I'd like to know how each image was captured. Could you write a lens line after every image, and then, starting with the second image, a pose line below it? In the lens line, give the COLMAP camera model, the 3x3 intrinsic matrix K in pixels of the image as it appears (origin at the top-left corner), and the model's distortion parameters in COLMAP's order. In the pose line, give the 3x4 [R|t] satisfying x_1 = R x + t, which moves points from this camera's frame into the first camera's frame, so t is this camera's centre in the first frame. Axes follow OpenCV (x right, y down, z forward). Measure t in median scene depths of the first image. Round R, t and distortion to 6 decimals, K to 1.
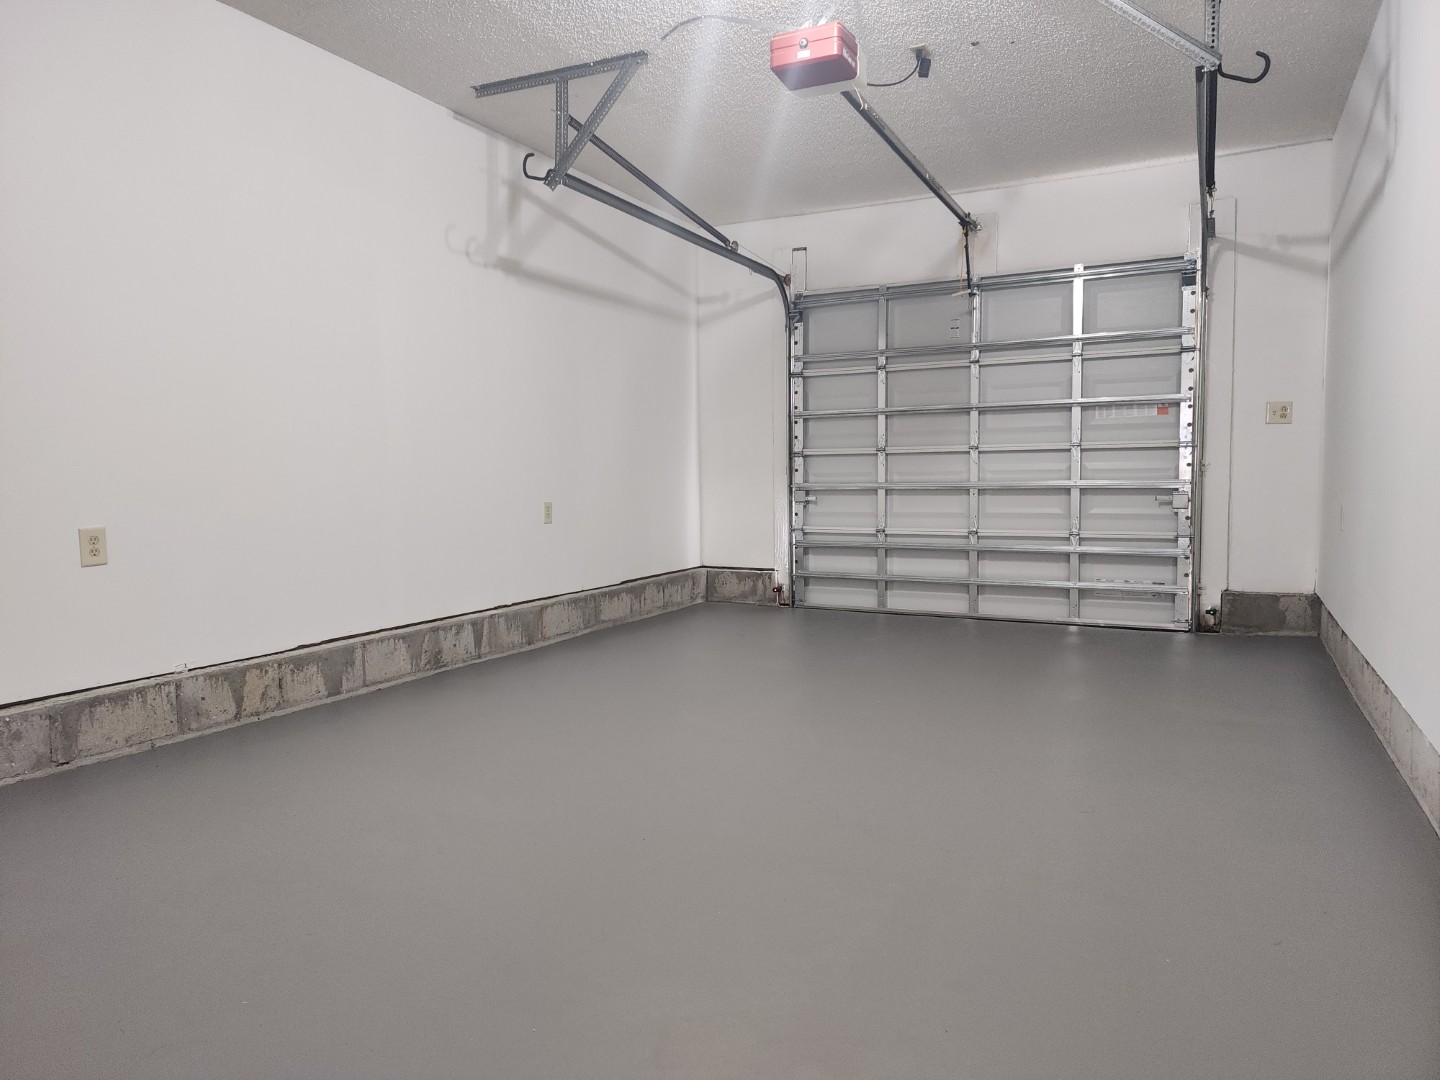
lens RADIAL K [[963.6, 0, 716.5], [0, 963.6, 527.8], [0, 0, 1]] dist [0.078927, -0.071006]
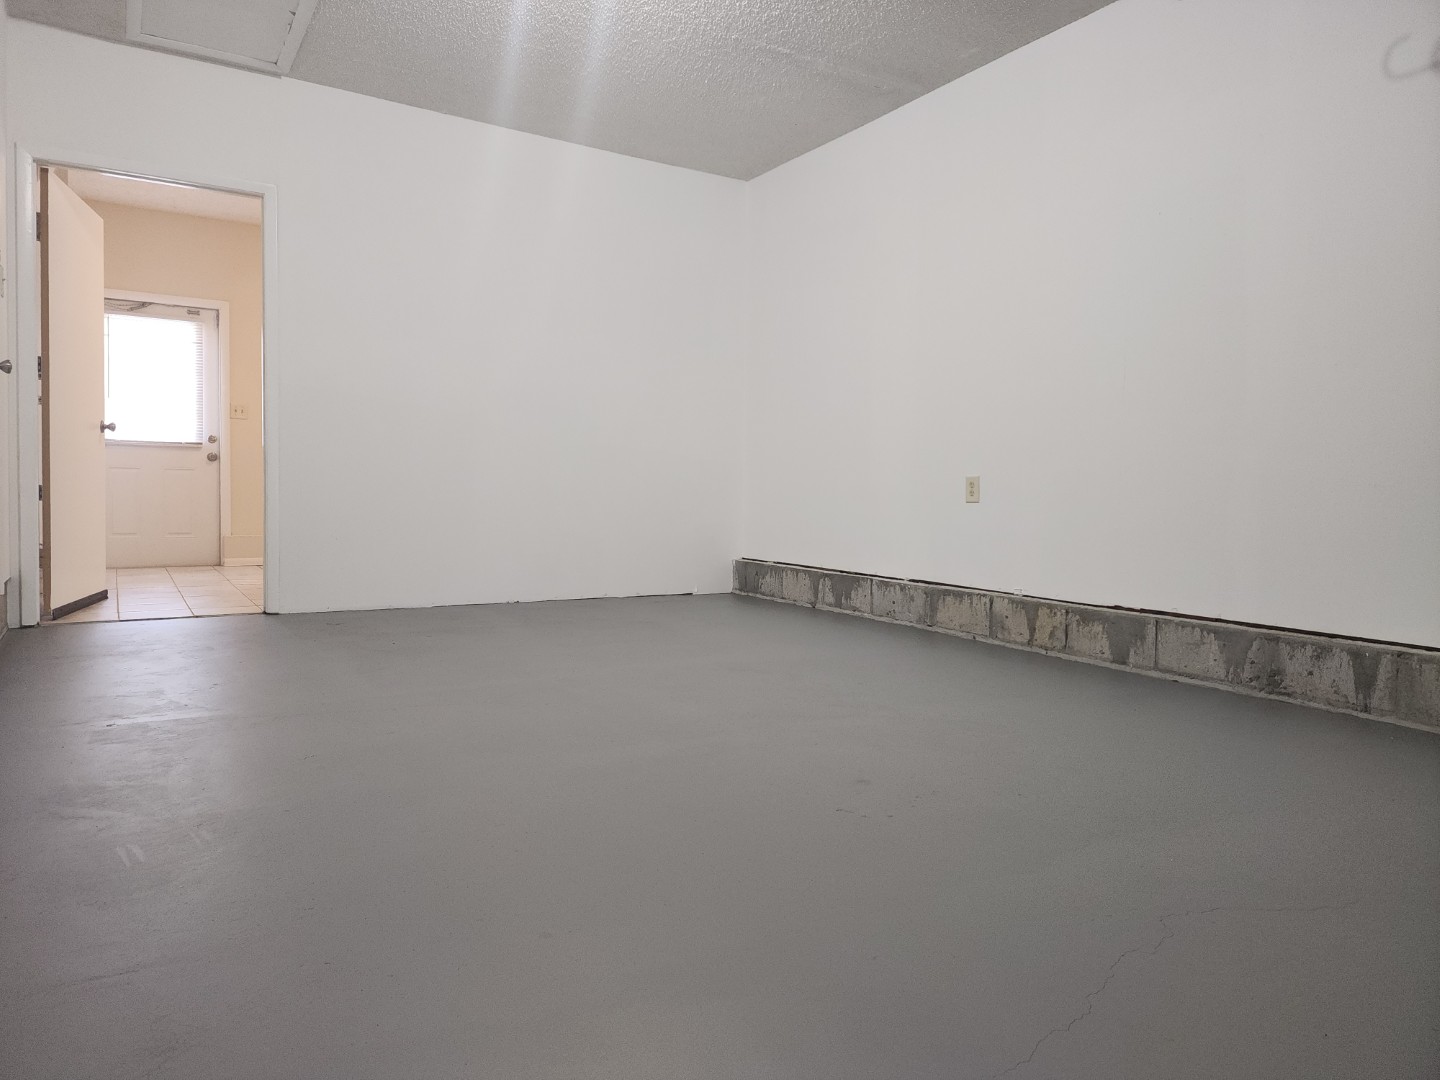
lens RADIAL K [[958.3, 0, 718.0], [0, 958.3, 535.3], [0, 0, 1]] dist [0.080385, -0.070614]
pose [[-0.519897, 0.033883, -0.853557, 0.631044], [-0.071631, 0.993965, 0.083086, -0.003692], [0.851220, 0.104337, -0.514333, 1.166528]]
